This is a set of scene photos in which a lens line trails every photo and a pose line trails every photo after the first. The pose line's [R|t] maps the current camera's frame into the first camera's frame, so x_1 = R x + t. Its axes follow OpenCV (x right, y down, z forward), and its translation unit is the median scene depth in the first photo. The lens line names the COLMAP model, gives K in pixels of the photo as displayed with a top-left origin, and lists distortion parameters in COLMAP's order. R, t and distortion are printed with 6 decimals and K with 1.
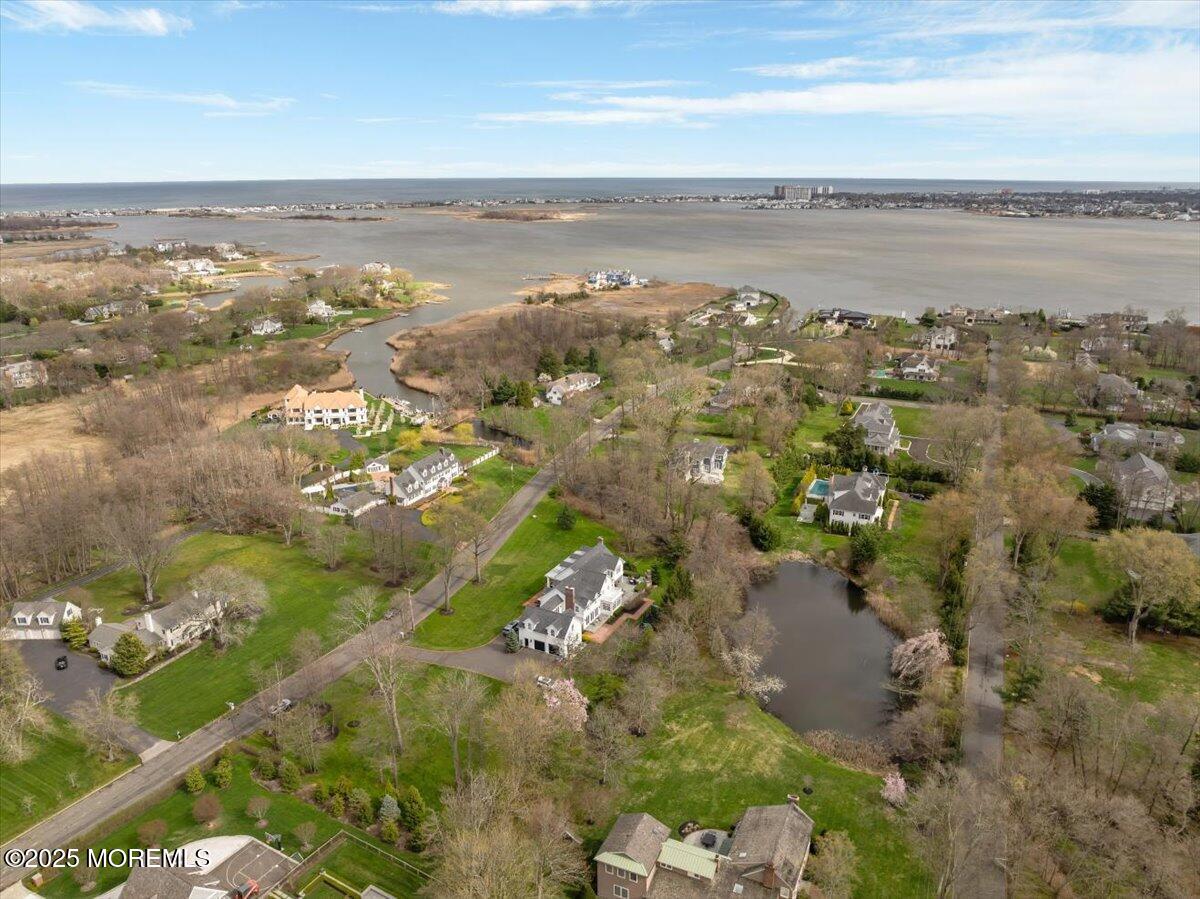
lens RADIAL K [[854.4, 0, 600.0], [0, 854.4, 449.5], [0, 0, 1]] dist [-0.002924, -0.001001]
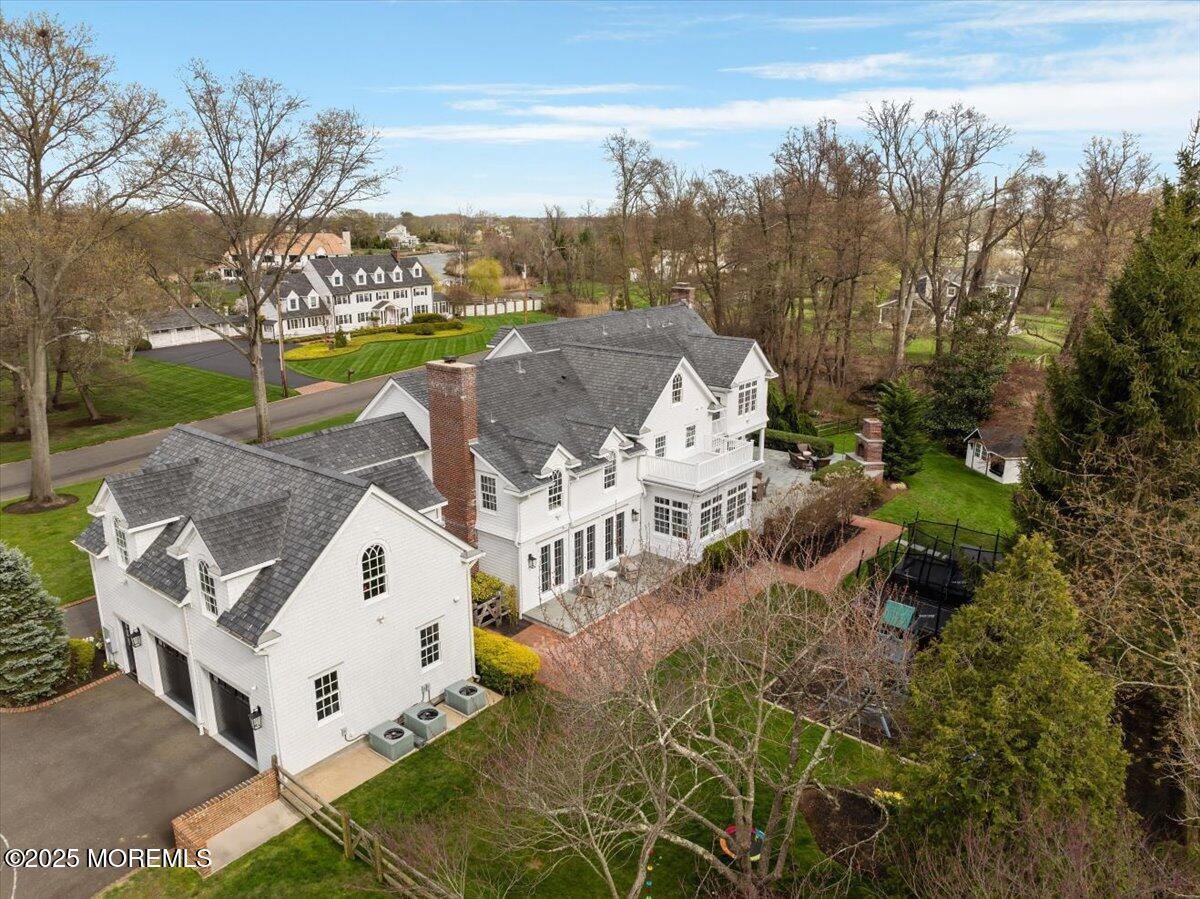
lens RADIAL K [[854.4, 0, 600.0], [0, 854.4, 449.5], [0, 0, 1]] dist [-0.002924, -0.001001]
pose [[0.983371, 0.059618, -0.171543, 0.023691], [-0.067328, 0.996949, -0.039482, 0.171813], [0.168665, 0.050375, 0.984385, 0.776997]]
